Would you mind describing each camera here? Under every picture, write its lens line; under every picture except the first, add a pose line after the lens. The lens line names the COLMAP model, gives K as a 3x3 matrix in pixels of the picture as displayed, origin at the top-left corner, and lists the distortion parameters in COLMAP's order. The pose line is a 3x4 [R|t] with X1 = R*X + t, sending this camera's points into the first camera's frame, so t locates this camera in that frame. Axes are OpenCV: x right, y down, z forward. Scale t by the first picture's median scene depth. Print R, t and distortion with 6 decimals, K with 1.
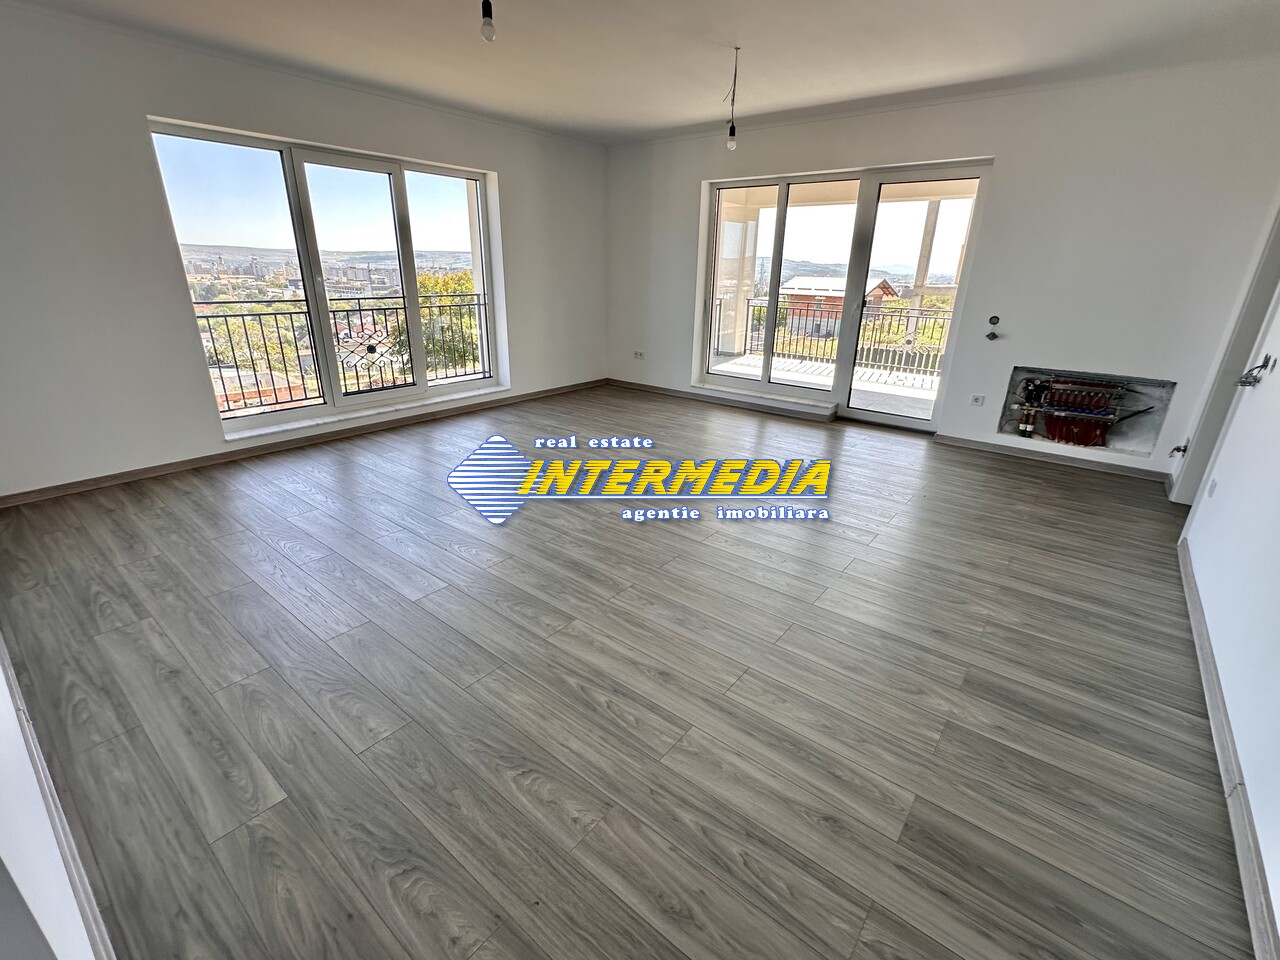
lens RADIAL K [[570.0, 0, 640.0], [0, 570.0, 480.0], [0, 0, 1]] dist [-0.005048, -0.000230]
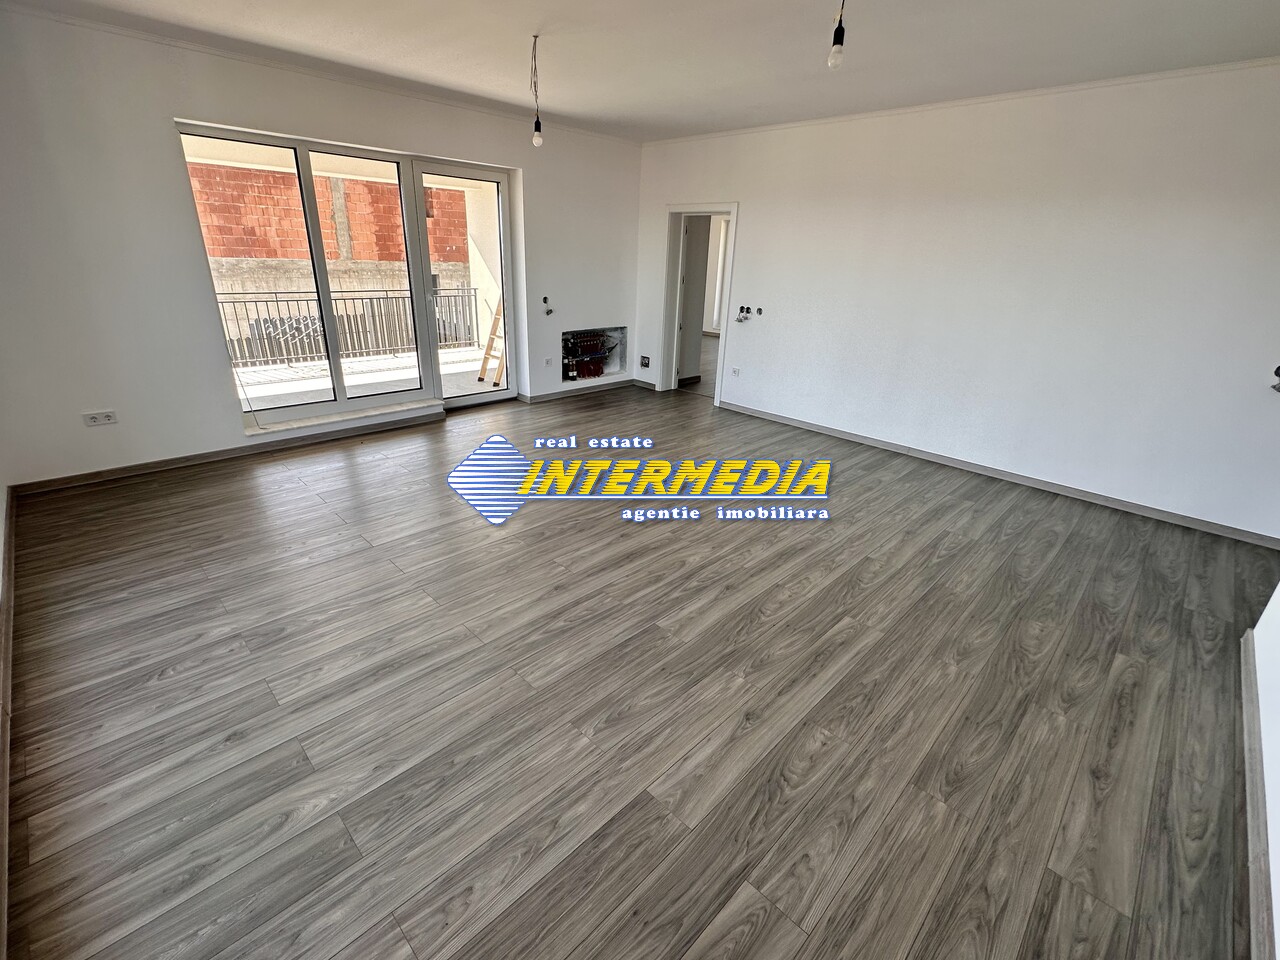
lens RADIAL K [[571.6, 0, 640.0], [0, 571.6, 480.0], [0, 0, 1]] dist [-0.002733, -0.000287]
pose [[0.104374, -0.380851, 0.918726, -1.036777], [0.315312, 0.888787, 0.332618, -0.412330], [-0.943231, 0.254969, 0.212853, 0.914303]]
